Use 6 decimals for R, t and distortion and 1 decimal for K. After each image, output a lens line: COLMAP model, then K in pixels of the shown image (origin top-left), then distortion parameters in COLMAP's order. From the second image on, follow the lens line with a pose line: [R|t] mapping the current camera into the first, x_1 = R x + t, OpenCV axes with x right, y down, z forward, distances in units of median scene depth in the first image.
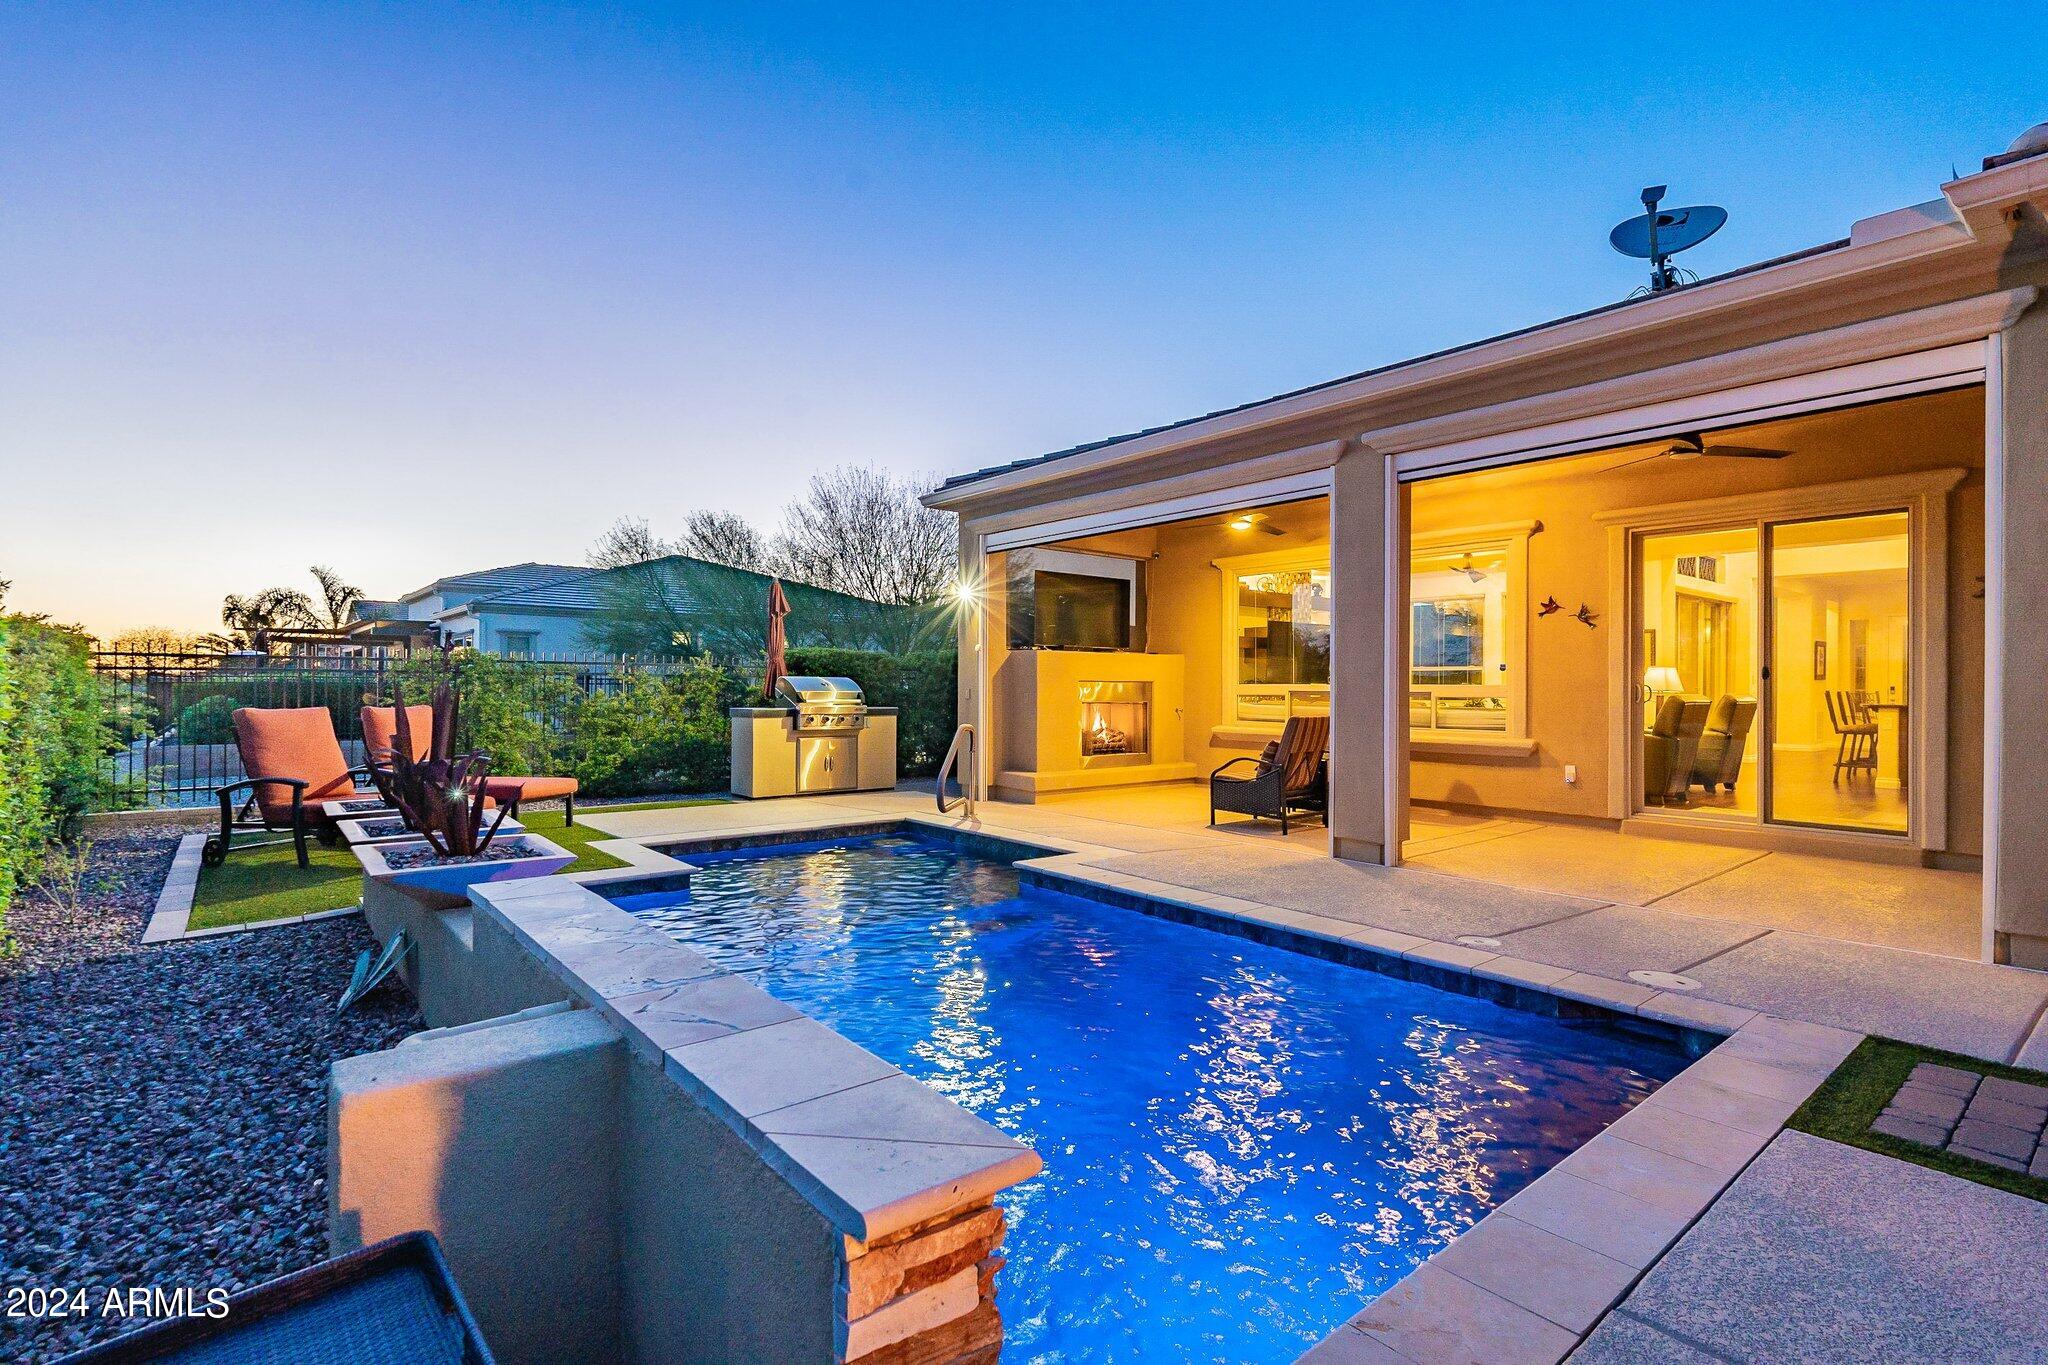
lens RADIAL K [[964.6, 0, 1013.7], [0, 964.6, 680.8], [0, 0, 1]] dist [-0.001399, 0.000115]
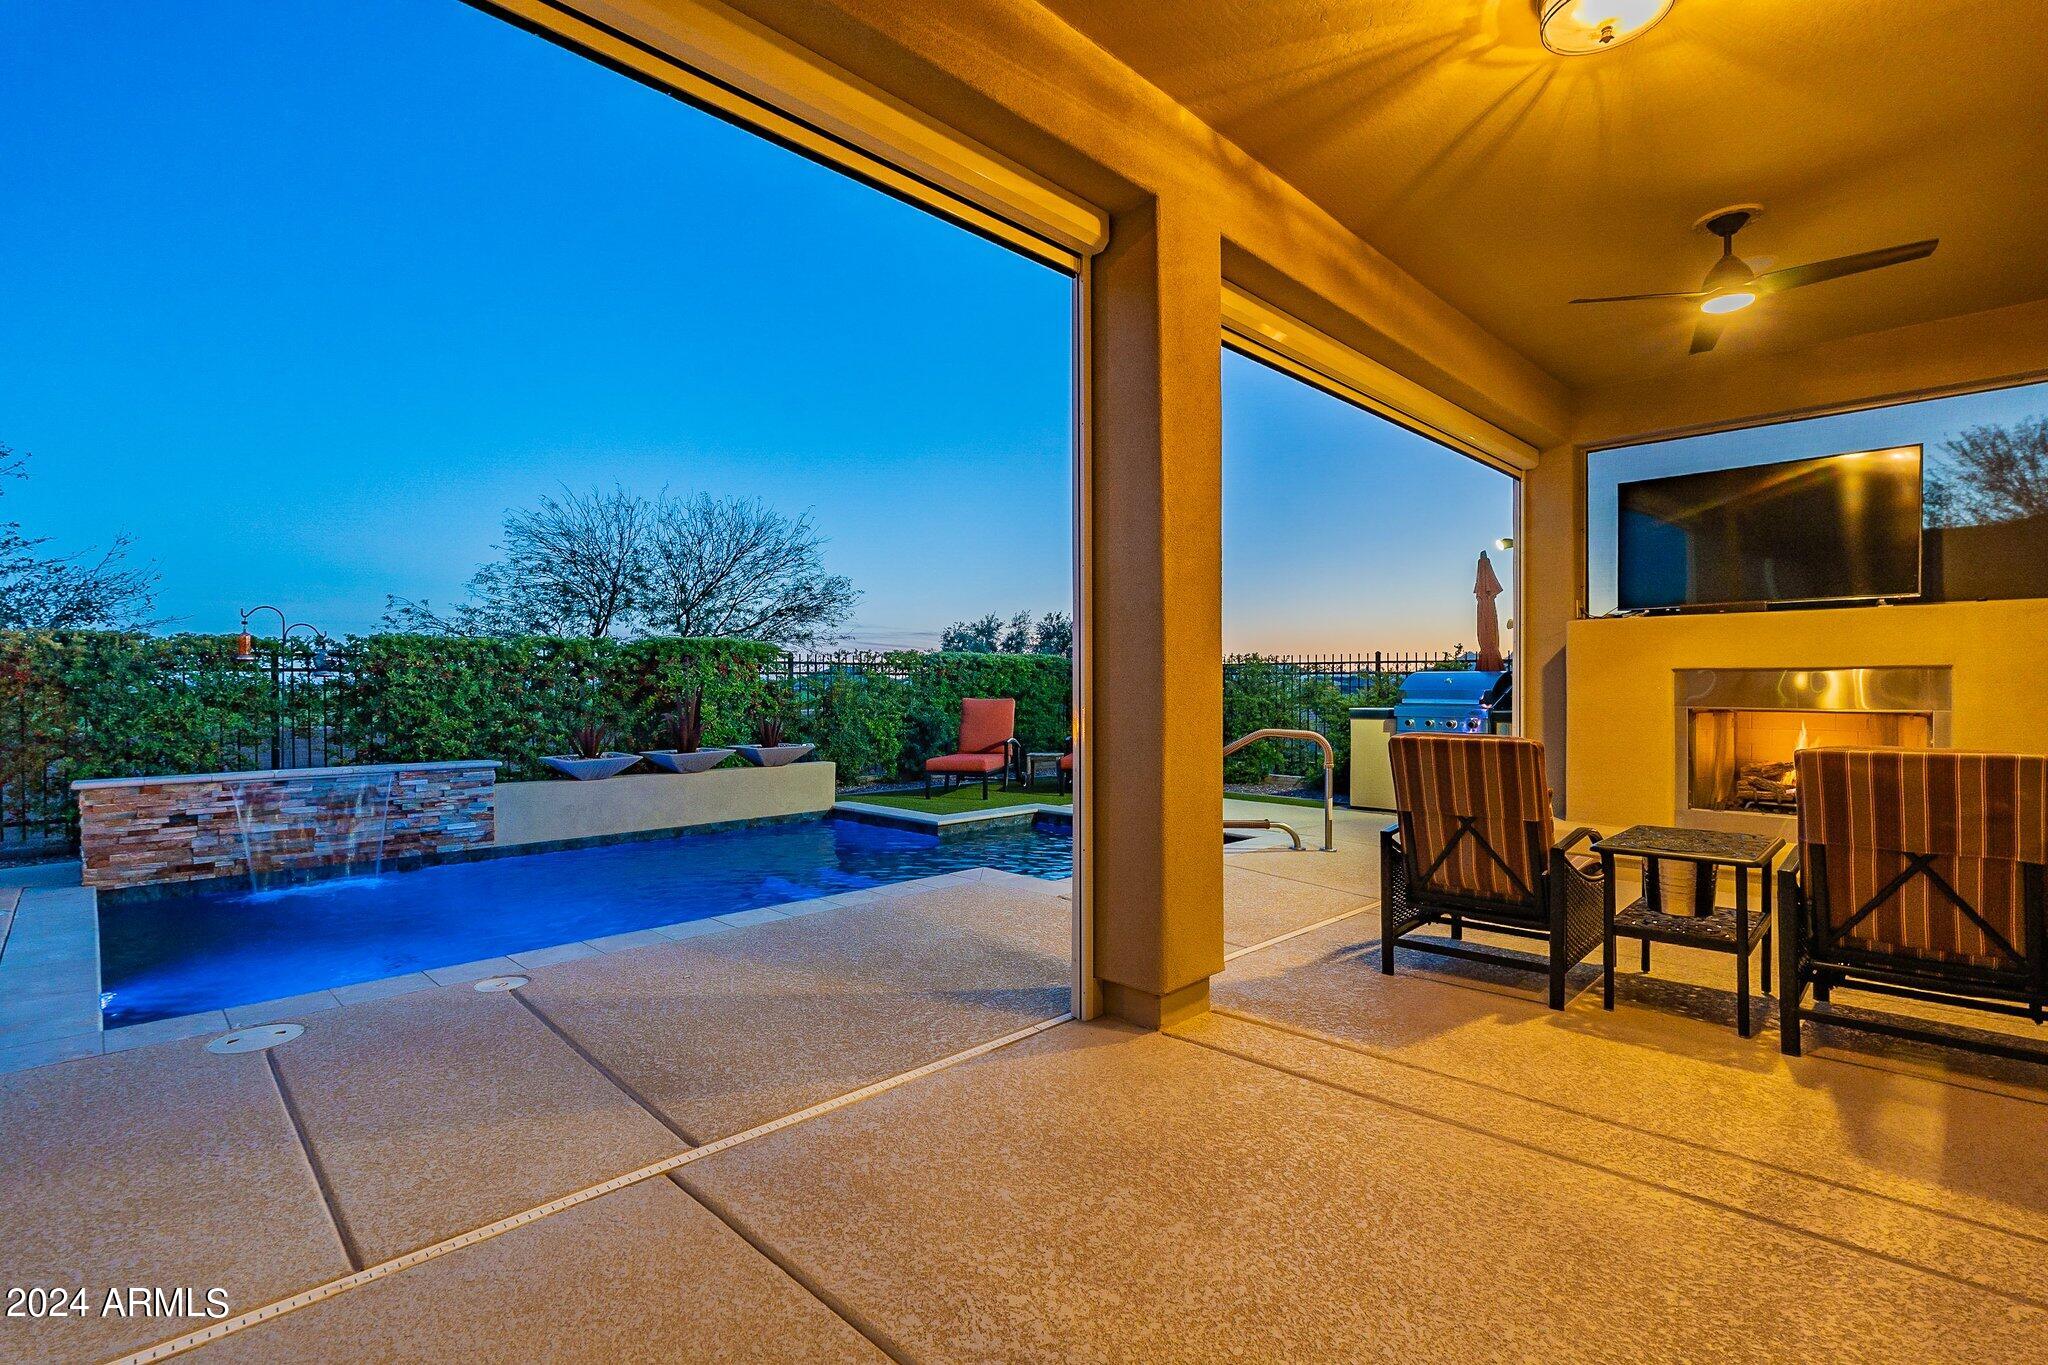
lens RADIAL K [[943.5, 0, 1019.2], [0, 943.5, 689.2], [0, 0, 1]] dist [-0.001302, -0.000669]
pose [[0.102270, -0.001813, -0.994755, 0.562519], [0.007905, 0.999968, -0.001010, 0.009150], [0.994725, -0.007761, 0.102281, 0.574250]]
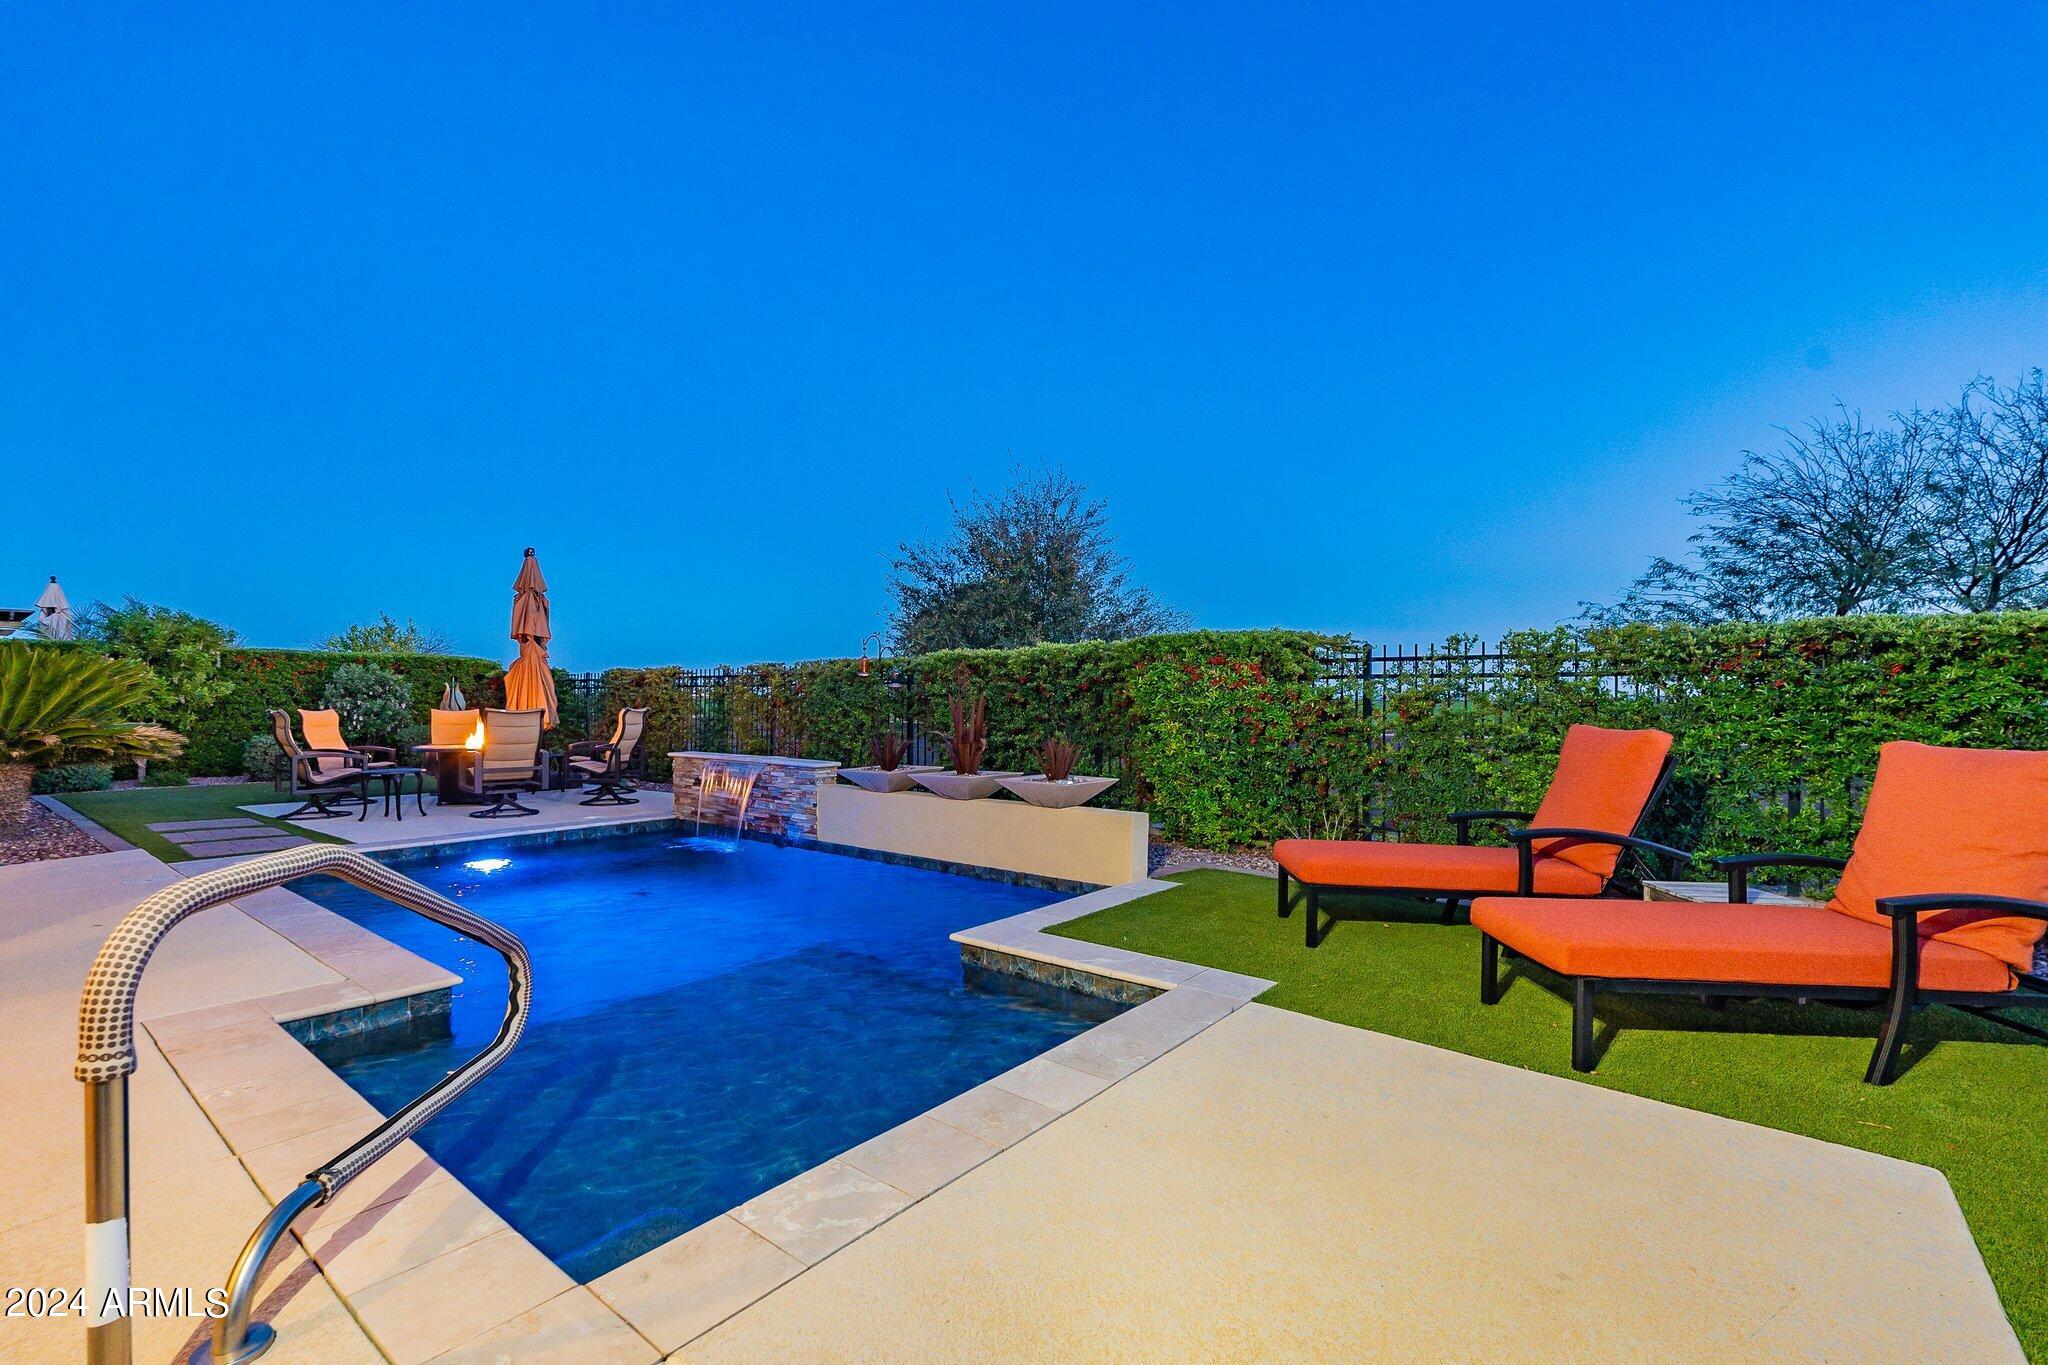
lens RADIAL K [[901.0, 0, 1015.7], [0, 901.0, 702.5], [0, 0, 1]] dist [-0.002927, -0.000115]
pose [[-0.976655, -0.007328, -0.214691, -0.133307], [-0.007005, 0.999973, -0.002265, 0.009602], [0.214701, -0.000709, -0.976679, 0.990415]]
